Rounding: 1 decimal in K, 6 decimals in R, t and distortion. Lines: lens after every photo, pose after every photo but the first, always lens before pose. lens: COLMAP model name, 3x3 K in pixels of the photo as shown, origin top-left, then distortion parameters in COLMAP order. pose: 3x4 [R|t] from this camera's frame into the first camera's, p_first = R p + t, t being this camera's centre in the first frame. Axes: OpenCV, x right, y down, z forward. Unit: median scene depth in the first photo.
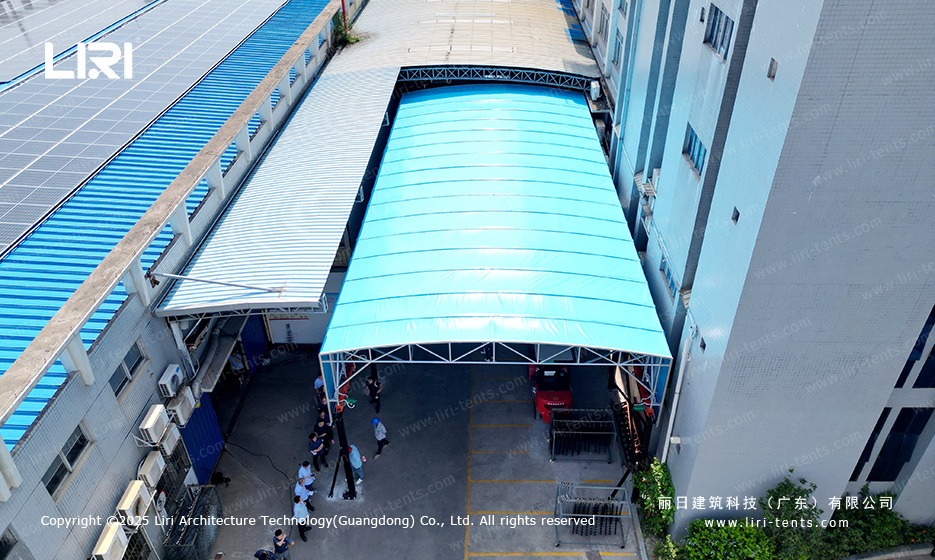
lens RADIAL K [[656.1, 0, 467.5], [0, 656.1, 280.0], [0, 0, 1]] dist [0.073219, -0.073103]
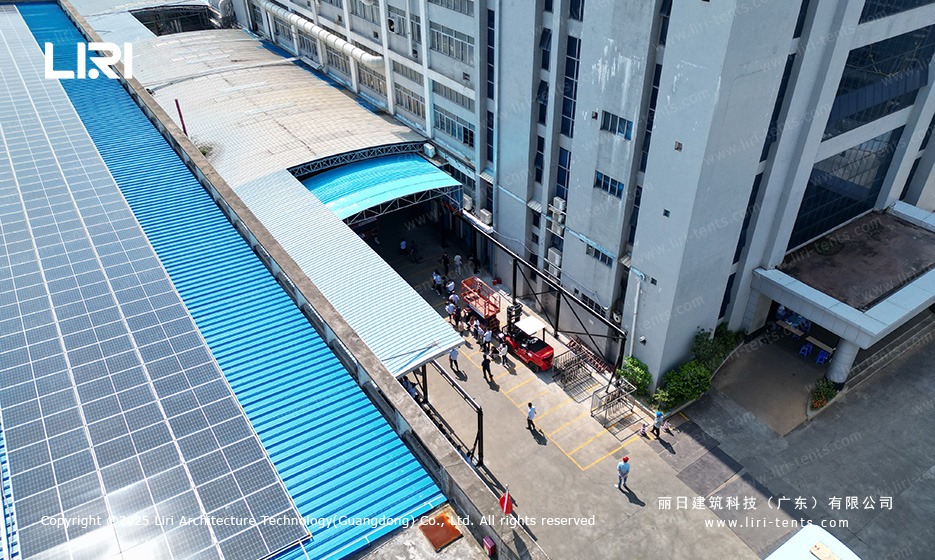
lens RADIAL K [[656.1, 0, 467.5], [0, 656.1, 280.0], [0, 0, 1]] dist [0.073219, -0.073103]
pose [[0.809823, -0.334246, 0.482148, -0.761271], [0.339149, 0.937312, 0.080145, -0.185323], [-0.478711, 0.098617, 0.872416, -0.300339]]
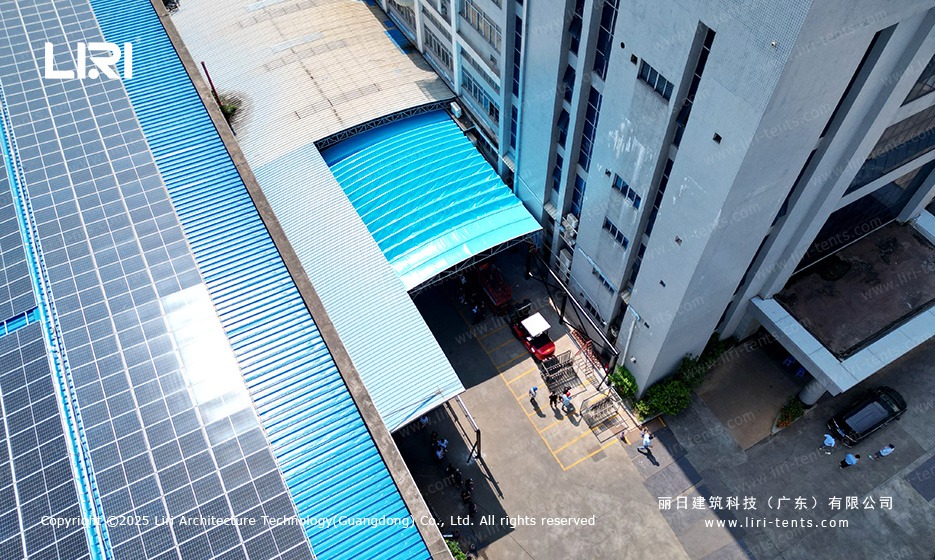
lens RADIAL K [[656.1, 0, 467.5], [0, 656.1, 280.0], [0, 0, 1]] dist [0.073219, -0.073103]
pose [[0.857563, -0.420482, 0.296278, -0.514360], [0.303583, 0.878714, 0.368374, -0.735100], [-0.415238, -0.225959, 0.881204, -0.413620]]
